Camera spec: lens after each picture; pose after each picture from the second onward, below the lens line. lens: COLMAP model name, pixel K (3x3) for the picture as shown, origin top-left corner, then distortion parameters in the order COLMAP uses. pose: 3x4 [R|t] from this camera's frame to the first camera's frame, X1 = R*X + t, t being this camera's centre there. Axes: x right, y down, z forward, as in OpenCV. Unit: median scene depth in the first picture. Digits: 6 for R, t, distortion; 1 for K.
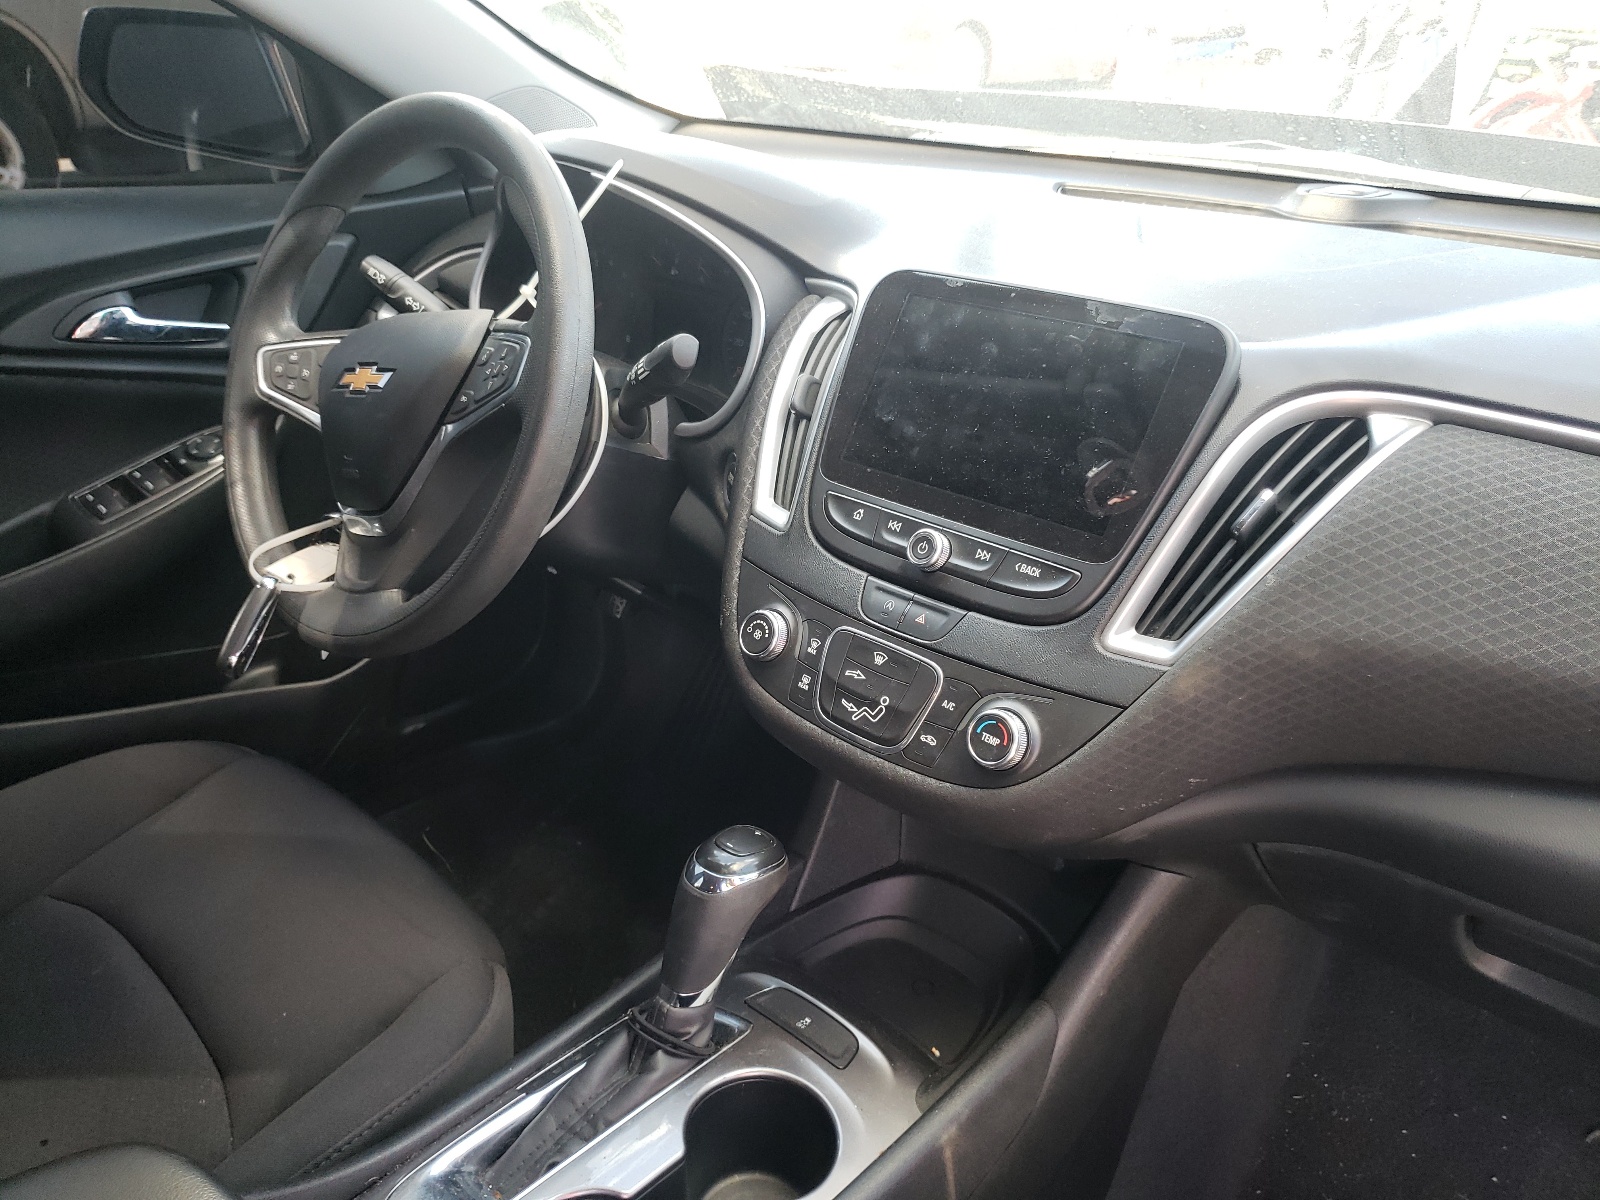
lens RADIAL K [[1201.1, 0, 800.0], [0, 1201.1, 600.0], [0, 0, 1]] dist [0.010763, 0.003498]
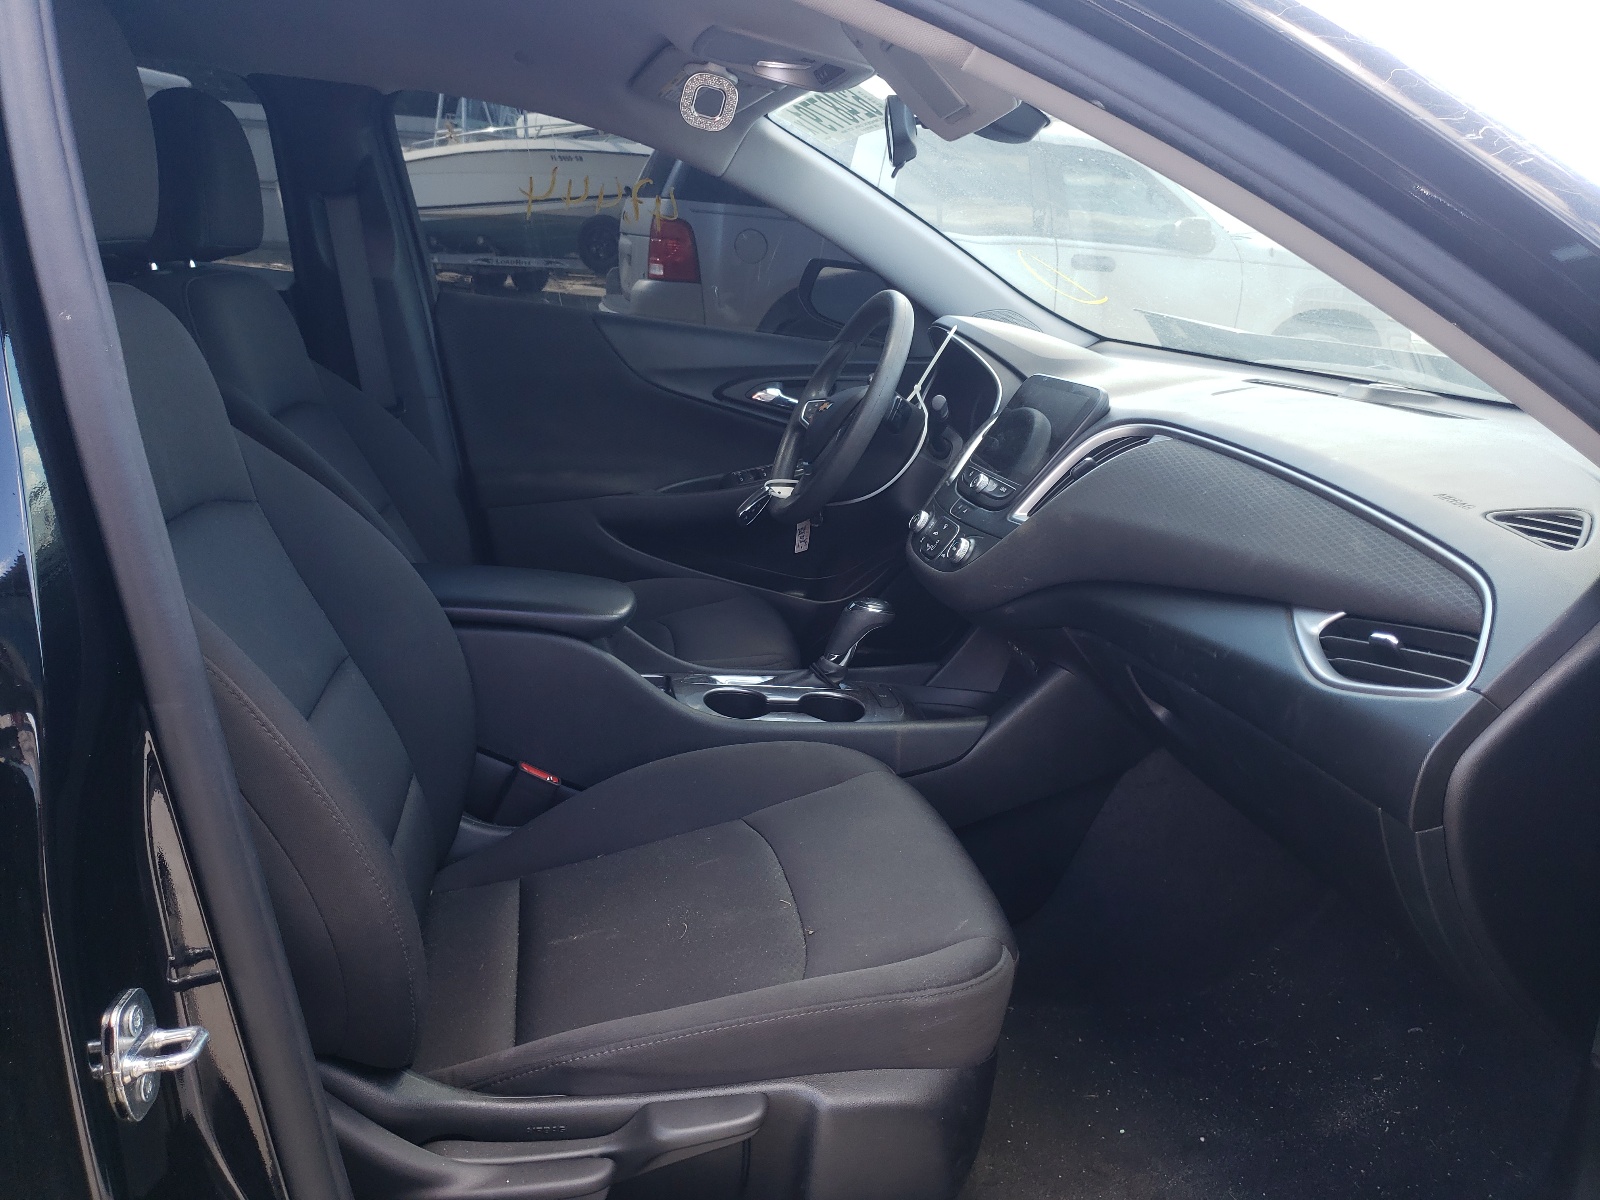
lens RADIAL K [[1217.3, 0, 800.0], [0, 1217.3, 600.0], [0, 0, 1]] dist [-0.005261, -0.003019]
pose [[0.791406, 0.196321, -0.578908, 0.961648], [-0.322878, 0.938392, -0.123166, 0.439134], [0.519063, 0.284391, 0.806037, -0.731410]]
